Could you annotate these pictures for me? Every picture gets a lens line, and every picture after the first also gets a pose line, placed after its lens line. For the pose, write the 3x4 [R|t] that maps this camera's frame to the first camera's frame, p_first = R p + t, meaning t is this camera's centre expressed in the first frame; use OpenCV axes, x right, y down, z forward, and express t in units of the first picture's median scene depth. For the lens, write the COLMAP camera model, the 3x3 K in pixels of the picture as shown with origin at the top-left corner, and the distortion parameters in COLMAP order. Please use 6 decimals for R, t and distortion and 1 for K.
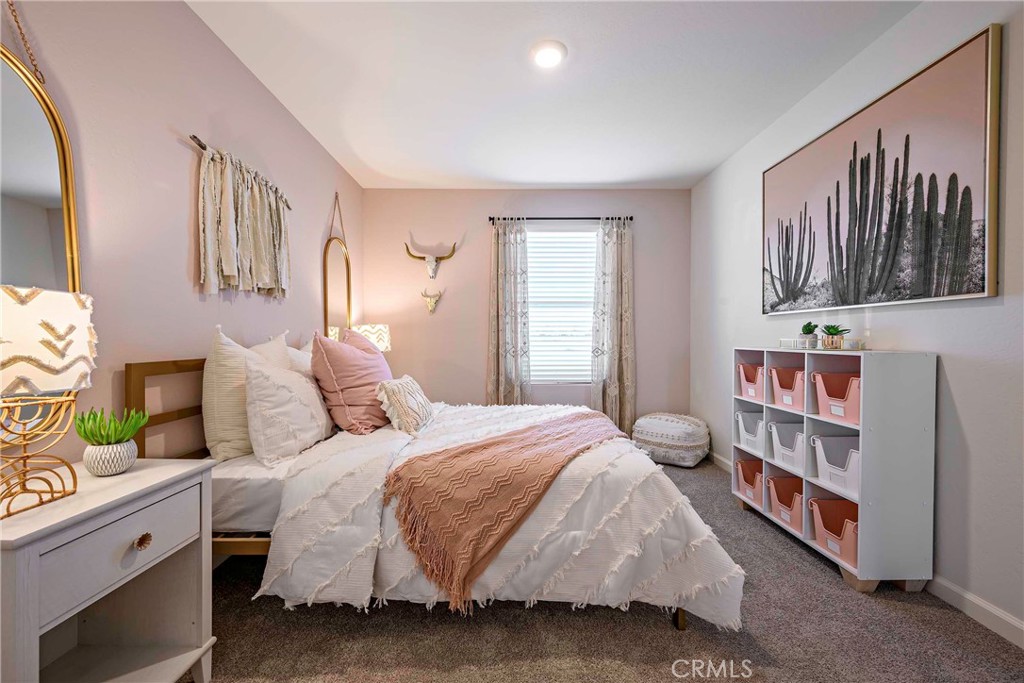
lens RADIAL K [[404.1, 0, 514.0], [0, 404.1, 342.6], [0, 0, 1]] dist [-0.001536, 0.000143]
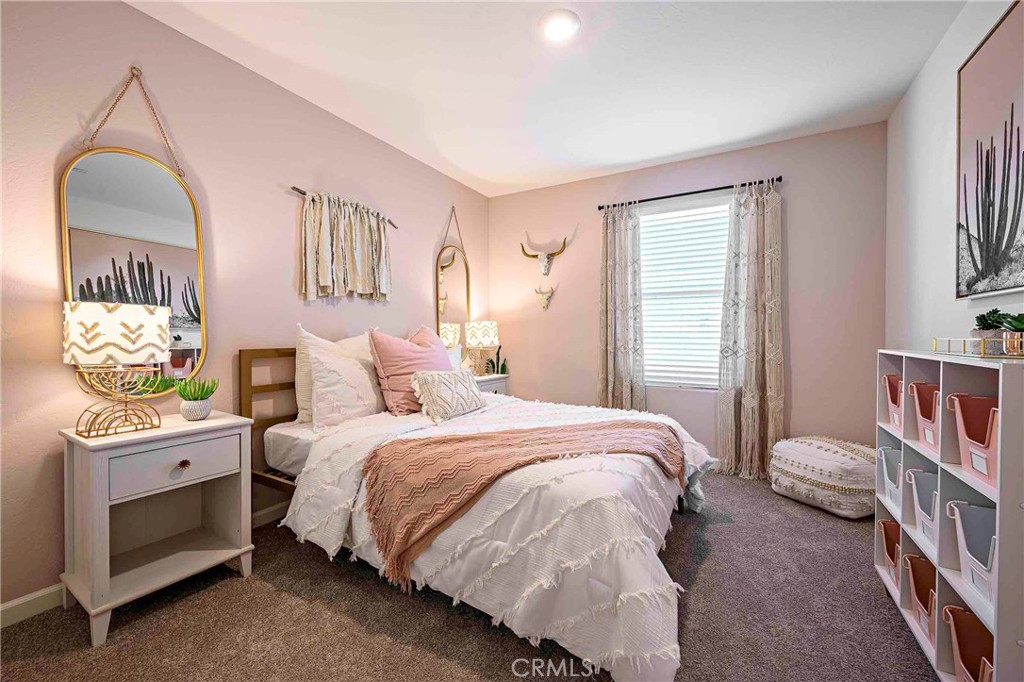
lens RADIAL K [[404.1, 0, 513.5], [0, 404.1, 340.1], [0, 0, 1]] dist [-0.001536, 0.000143]
pose [[0.861684, 0.012794, -0.507284, 0.517769], [-0.010622, 0.999918, 0.007176, -0.003635], [0.507334, -0.000795, 0.861749, 0.171934]]
